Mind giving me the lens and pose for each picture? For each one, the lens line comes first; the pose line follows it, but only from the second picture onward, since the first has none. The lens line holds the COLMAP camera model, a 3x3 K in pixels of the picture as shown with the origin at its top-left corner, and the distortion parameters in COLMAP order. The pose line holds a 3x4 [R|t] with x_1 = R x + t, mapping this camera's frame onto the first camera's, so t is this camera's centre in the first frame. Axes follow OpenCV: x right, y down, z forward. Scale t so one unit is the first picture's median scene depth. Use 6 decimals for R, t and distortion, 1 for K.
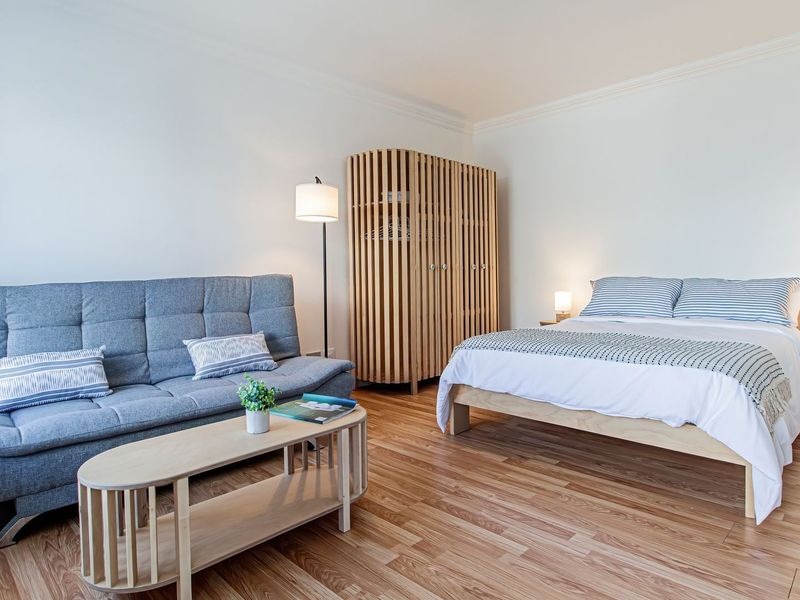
lens RADIAL K [[487.5, 0, 399.3], [0, 487.5, 296.6], [0, 0, 1]] dist [0.002174, 0.001772]
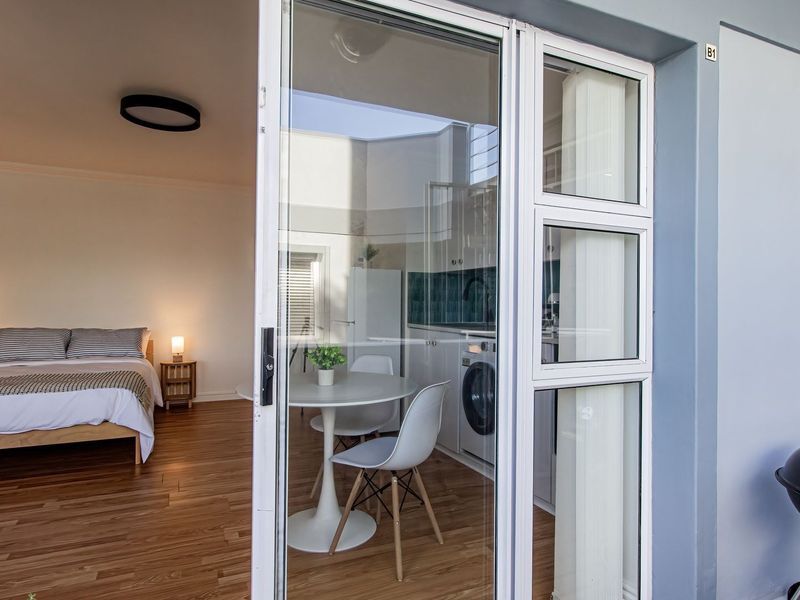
lens RADIAL K [[487.5, 0, 399.9], [0, 487.5, 301.5], [0, 0, 1]] dist [0.002174, 0.001772]
pose [[0.353114, 0.025956, 0.935220, -0.612655], [0.028644, 0.998847, -0.038537, -0.058376], [-0.935142, 0.040396, 0.351963, -0.548026]]
